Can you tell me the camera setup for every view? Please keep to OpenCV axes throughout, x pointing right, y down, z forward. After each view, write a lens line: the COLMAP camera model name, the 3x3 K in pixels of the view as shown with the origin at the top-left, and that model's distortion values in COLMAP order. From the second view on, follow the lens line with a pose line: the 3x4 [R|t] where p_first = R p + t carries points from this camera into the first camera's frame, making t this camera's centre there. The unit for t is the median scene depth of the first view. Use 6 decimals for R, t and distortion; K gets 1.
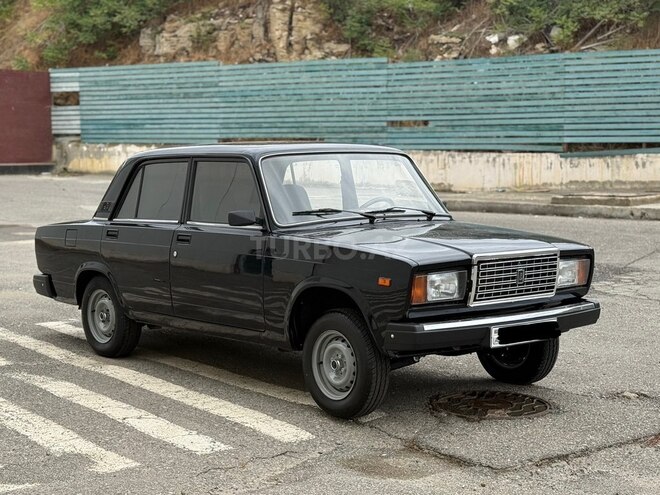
lens RADIAL K [[1189.2, 0, 330.0], [0, 1189.2, 247.5], [0, 0, 1]] dist [0.180514, -0.204274]
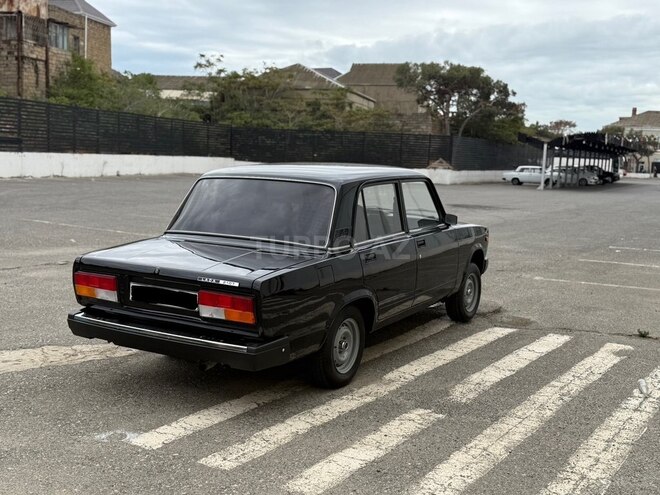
lens RADIAL K [[808.5, 0, 330.0], [0, 808.5, 247.5], [0, 0, 1]] dist [0.190252, -0.302261]
pose [[-0.361333, -0.133110, 0.922887, -0.221870], [0.047940, 0.985797, 0.160953, -0.036475], [-0.931204, 0.102400, -0.349820, 0.350533]]
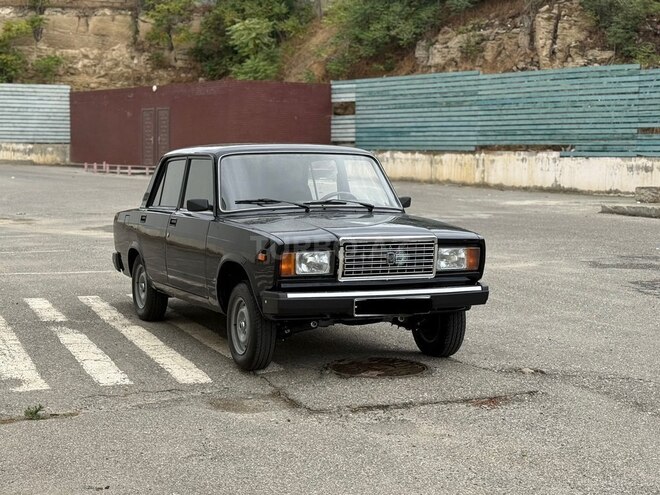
lens RADIAL K [[1189.2, 0, 330.0], [0, 1189.2, 247.5], [0, 0, 1]] dist [0.180514, -0.204274]
pose [[0.959739, 0.031151, -0.279159, 0.094073], [-0.033081, 0.999450, -0.002204, 0.003993], [0.278937, 0.011350, 0.960242, -0.031715]]
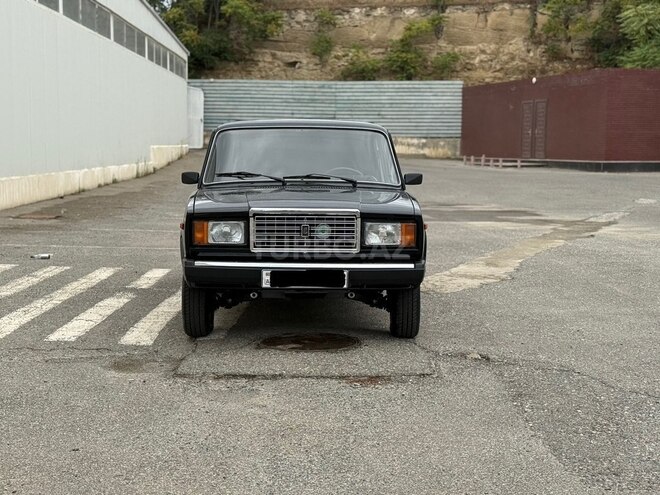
lens RADIAL K [[1189.2, 0, 330.0], [0, 1189.2, 247.5], [0, 0, 1]] dist [0.180514, -0.204274]
pose [[0.783020, 0.061527, -0.618946, 0.196568], [-0.063422, 0.997807, 0.018954, 0.003759], [0.618755, 0.024413, 0.785205, 0.022943]]
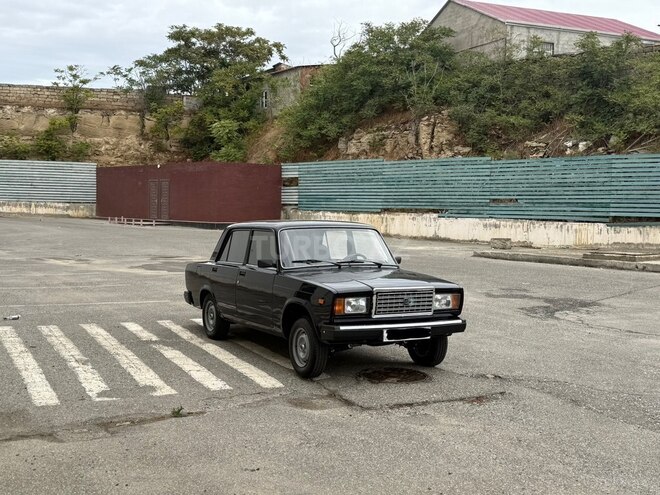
lens RADIAL K [[808.5, 0, 330.0], [0, 808.5, 247.5], [0, 0, 1]] dist [0.190252, -0.302261]
pose [[0.979689, 0.027765, -0.198592, 0.062313], [-0.035493, 0.998741, -0.035458, -0.002073], [0.197358, 0.041787, 0.979441, -0.042041]]
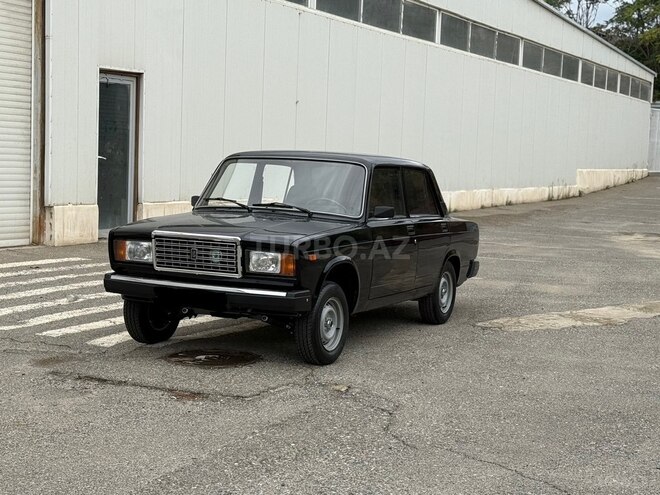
lens RADIAL K [[1189.2, 0, 330.0], [0, 1189.2, 247.5], [0, 0, 1]] dist [0.180514, -0.204274]
pose [[0.422027, 0.090999, -0.902005, 0.297719], [-0.117683, 0.992030, 0.045020, -0.012352], [0.898913, 0.087151, 0.429373, 0.128522]]
